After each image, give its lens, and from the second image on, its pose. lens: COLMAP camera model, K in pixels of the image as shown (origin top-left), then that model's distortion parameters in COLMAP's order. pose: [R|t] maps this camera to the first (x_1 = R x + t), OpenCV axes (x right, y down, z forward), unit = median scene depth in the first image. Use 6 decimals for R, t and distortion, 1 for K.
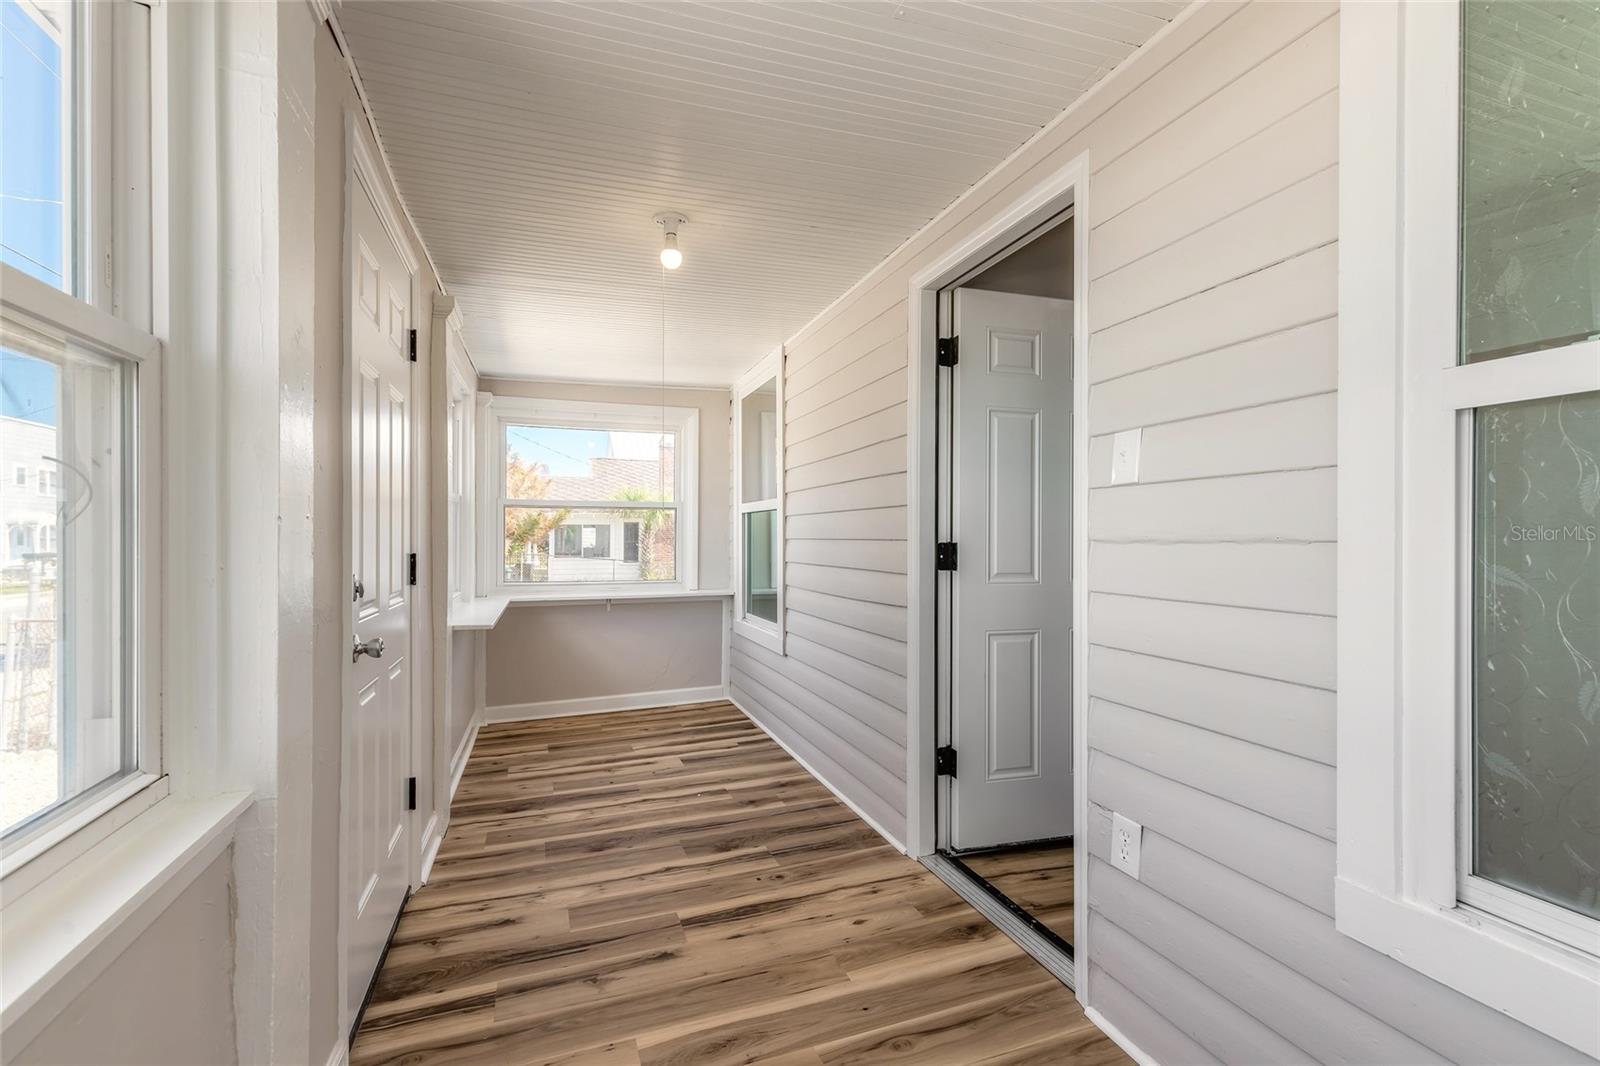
lens RADIAL K [[720.1, 0, 794.4], [0, 720.1, 536.9], [0, 0, 1]] dist [0.002468, 0.000652]
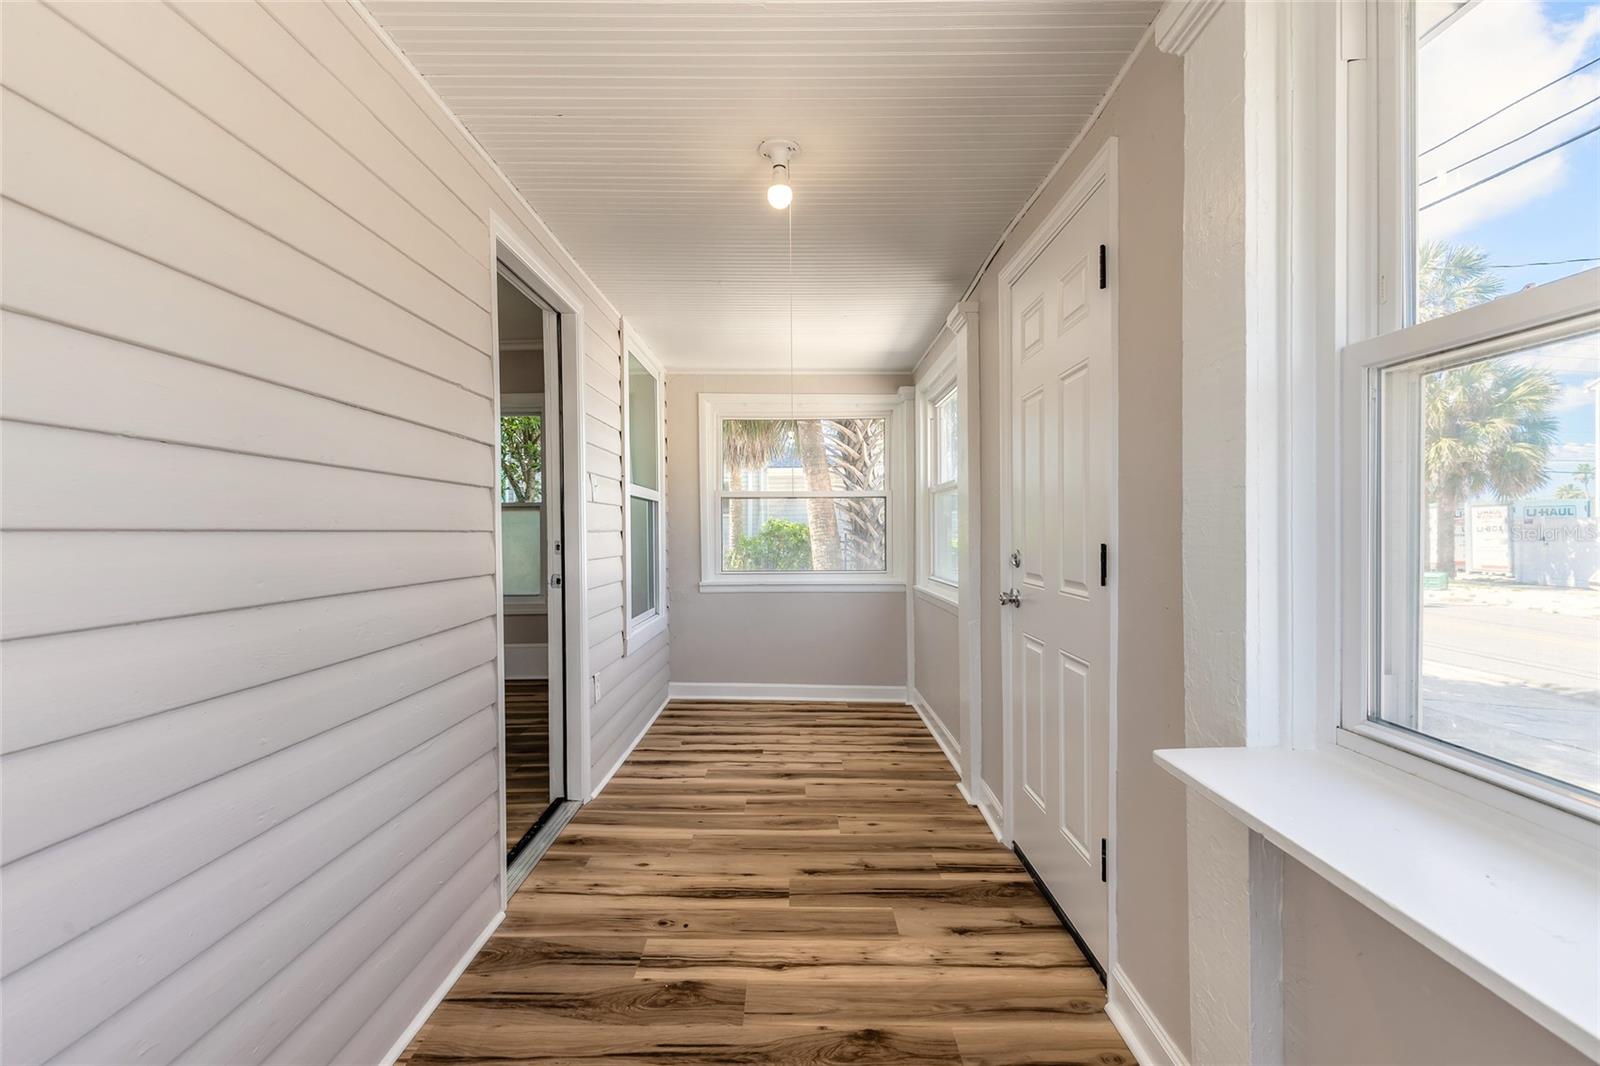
lens RADIAL K [[720.1, 0, 794.4], [0, 720.1, 536.9], [0, 0, 1]] dist [0.002468, 0.000652]
pose [[-0.943537, 0.003764, 0.331245, -0.495038], [0.006159, 0.999962, 0.006181, 0.008232], [-0.331209, 0.007872, -0.943525, 1.909687]]
